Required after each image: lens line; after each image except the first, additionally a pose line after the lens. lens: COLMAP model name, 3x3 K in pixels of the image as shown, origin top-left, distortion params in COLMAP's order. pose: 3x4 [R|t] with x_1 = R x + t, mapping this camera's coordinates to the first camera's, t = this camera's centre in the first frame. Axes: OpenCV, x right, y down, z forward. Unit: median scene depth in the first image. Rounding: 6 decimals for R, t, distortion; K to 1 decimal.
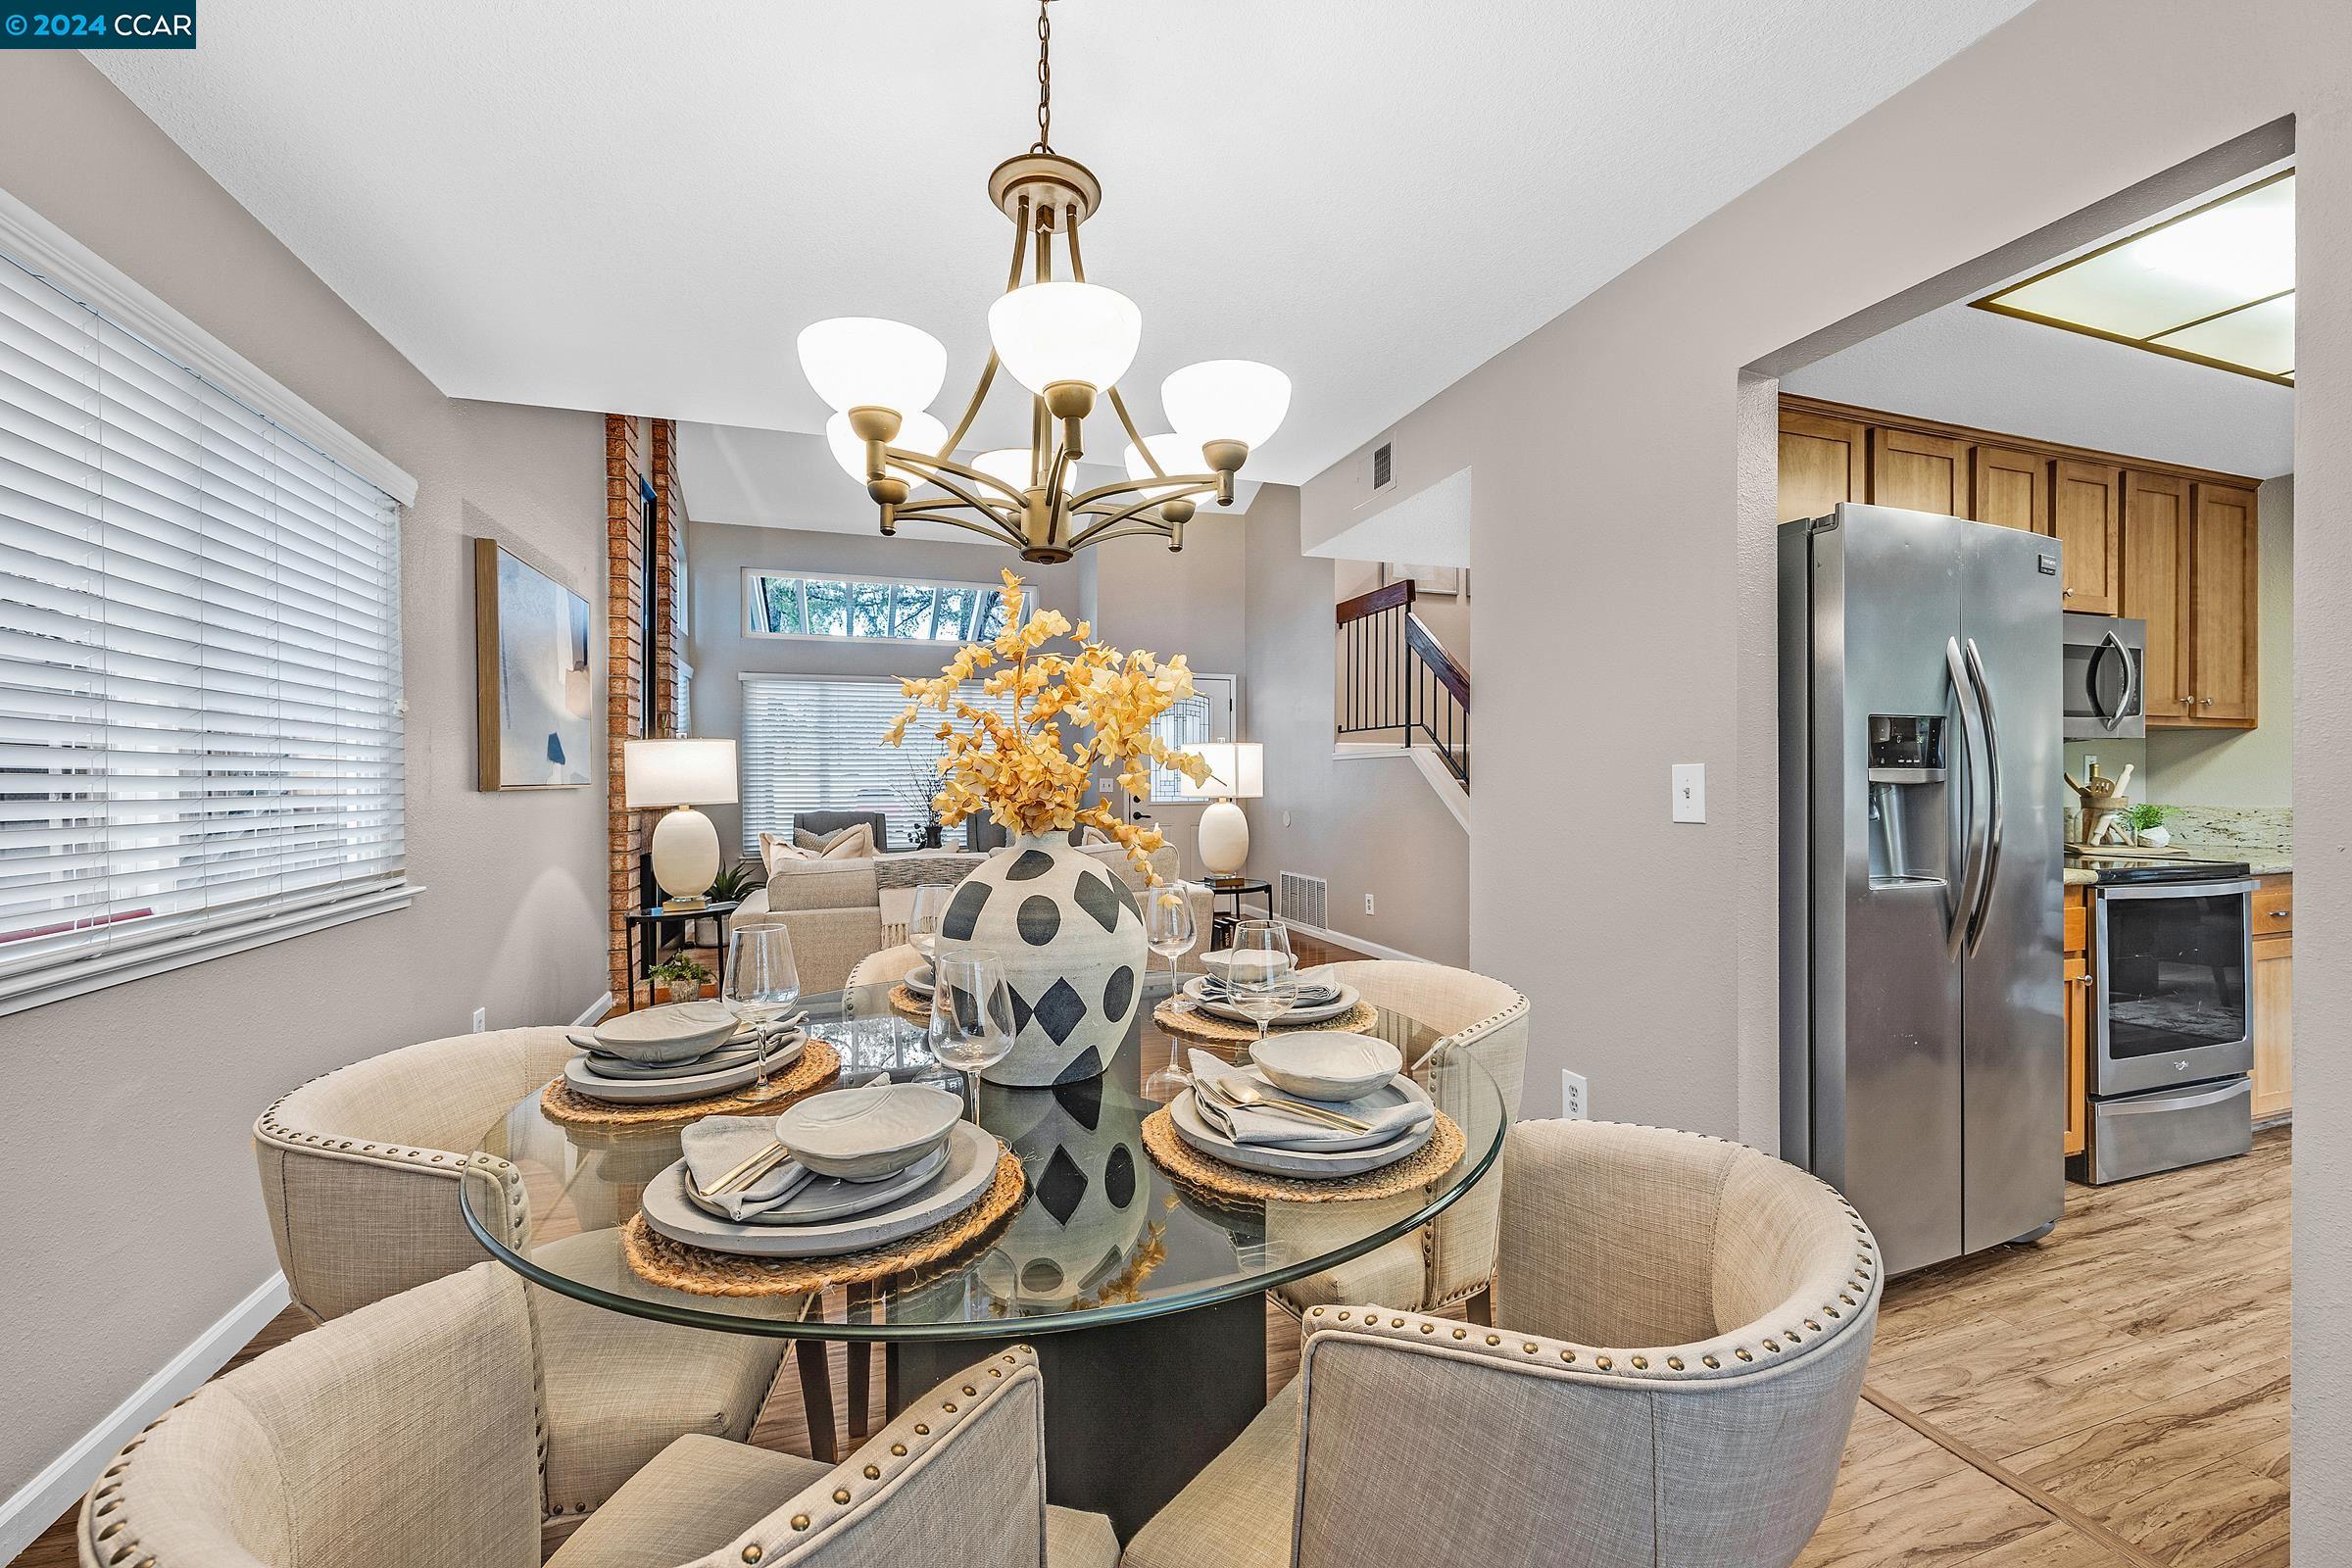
lens RADIAL K [[941.8, 0, 1178.0], [0, 941.8, 782.2], [0, 0, 1]] dist [-0.004006, 0.000280]
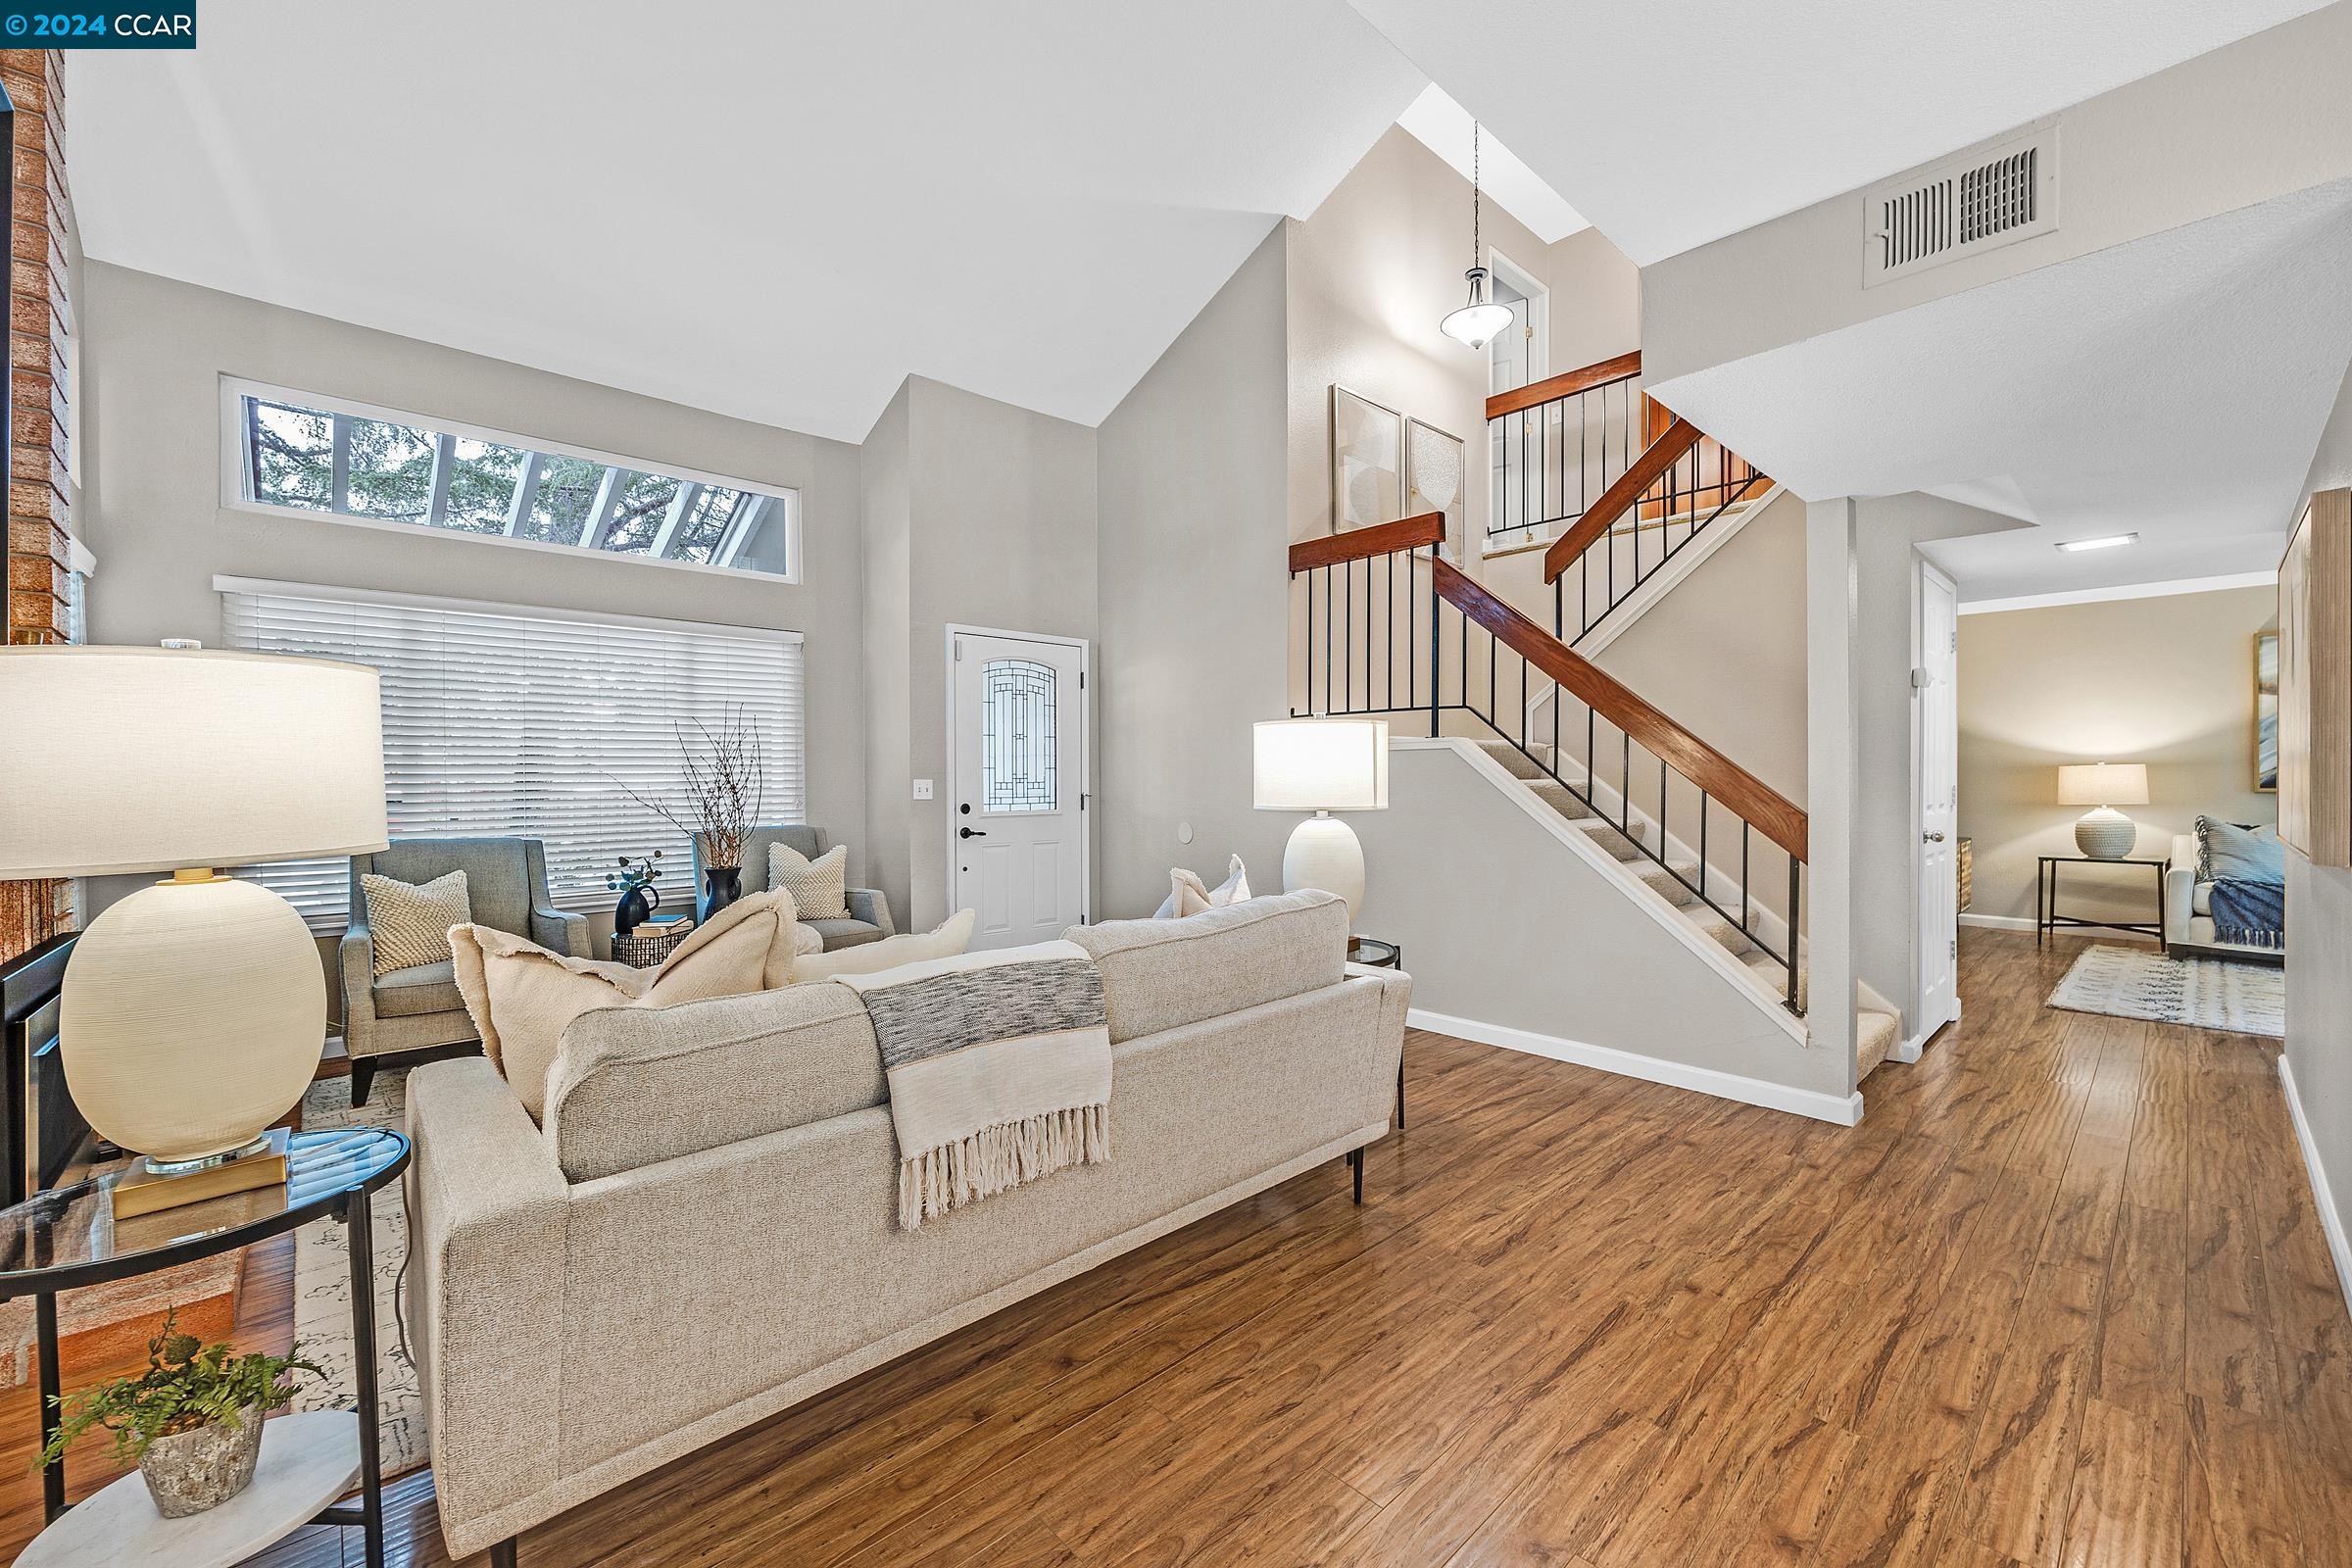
lens RADIAL K [[941.8, 0, 1178.0], [0, 941.8, 782.2], [0, 0, 1]] dist [-0.004006, 0.000280]
pose [[0.914565, -0.002173, 0.404433, -0.244001], [0.002507, 0.999997, -0.000296, -0.001462], [-0.404431, 0.001284, 0.914567, 0.401311]]
